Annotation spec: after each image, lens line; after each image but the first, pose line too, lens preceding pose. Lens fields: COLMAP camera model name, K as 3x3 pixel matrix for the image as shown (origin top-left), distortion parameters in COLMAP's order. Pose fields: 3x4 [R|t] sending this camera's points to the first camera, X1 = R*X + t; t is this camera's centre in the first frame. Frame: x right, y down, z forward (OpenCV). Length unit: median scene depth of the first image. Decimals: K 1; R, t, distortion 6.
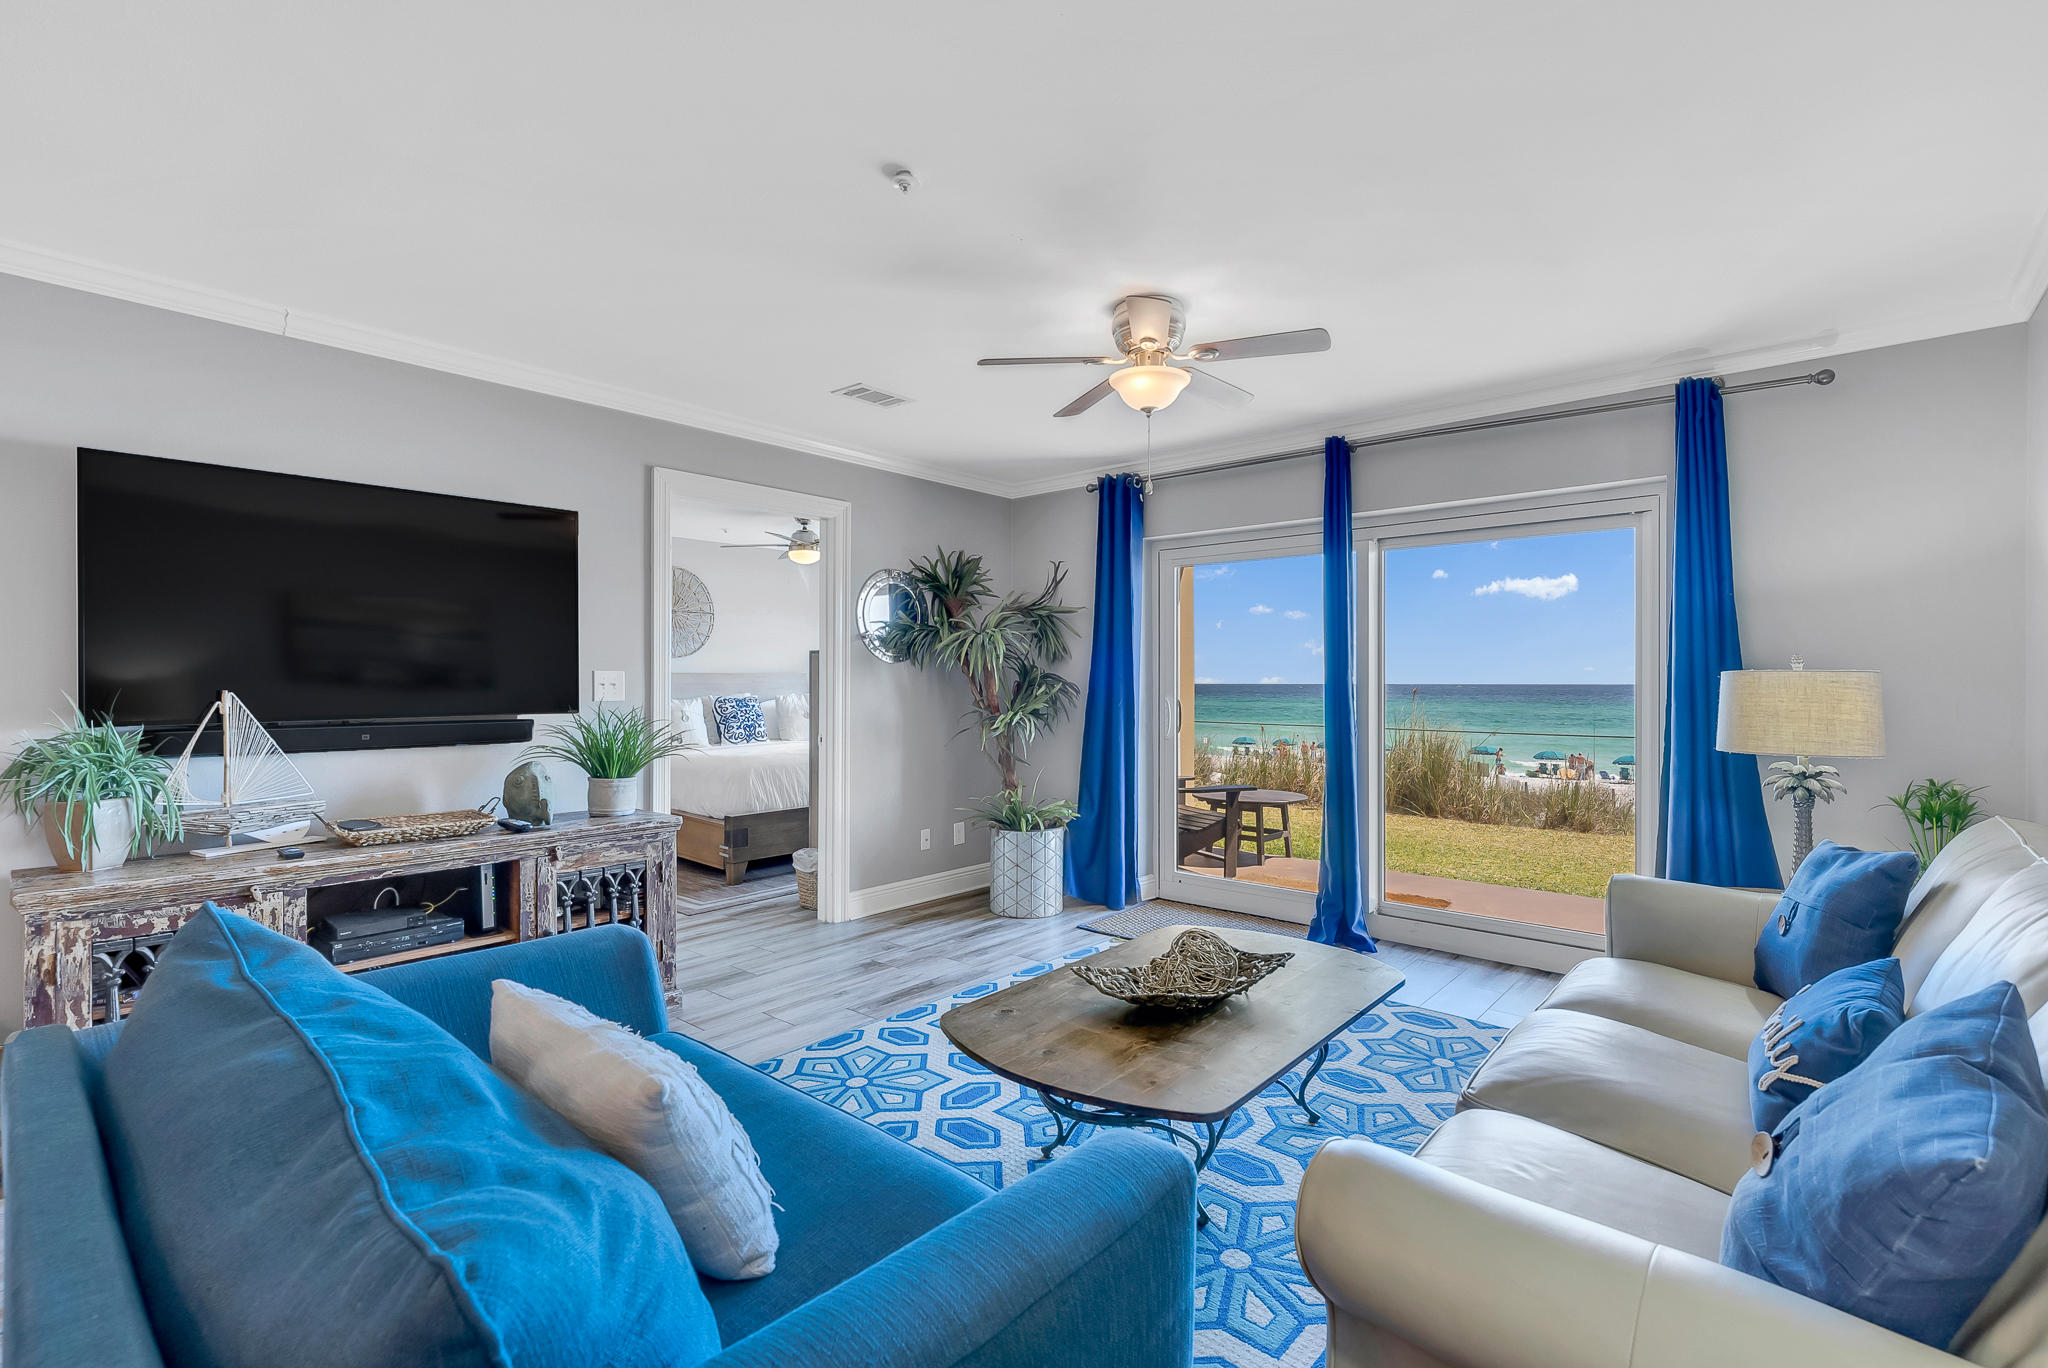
lens RADIAL K [[920.3, 0, 1016.9], [0, 920.3, 679.6], [0, 0, 1]] dist [0.003245, -0.000848]
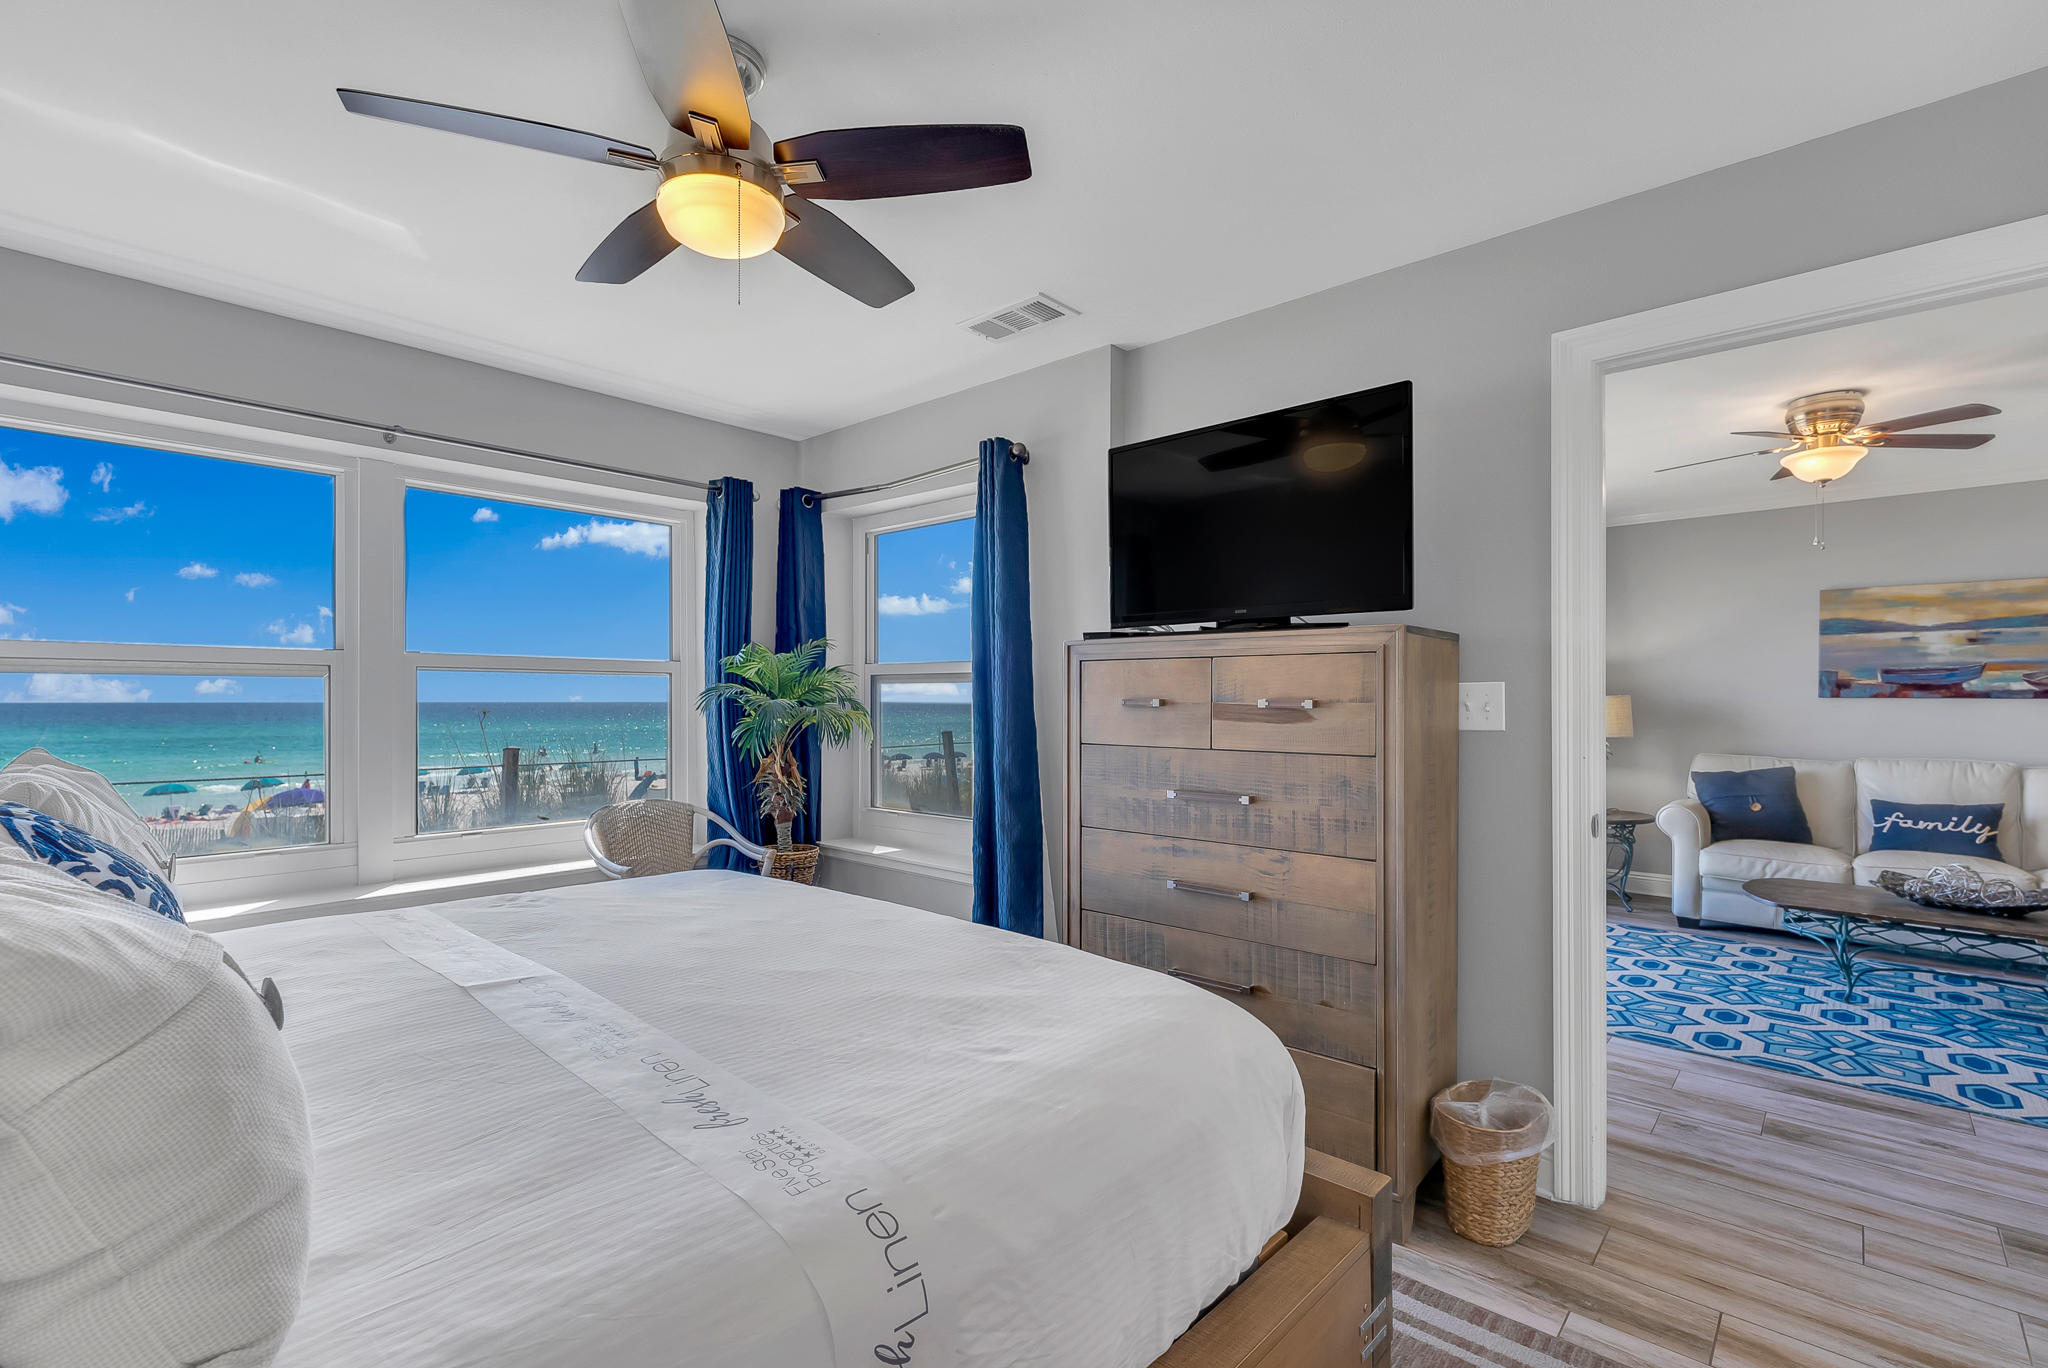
lens RADIAL K [[920.3, 0, 1016.3], [0, 920.3, 698.7], [0, 0, 1]] dist [0.003245, -0.000848]
pose [[0.015166, 0.000234, 0.999885, -0.795358], [-0.004328, 0.999991, -0.000168, 0.001698], [-0.999876, -0.004325, 0.015166, 1.481651]]
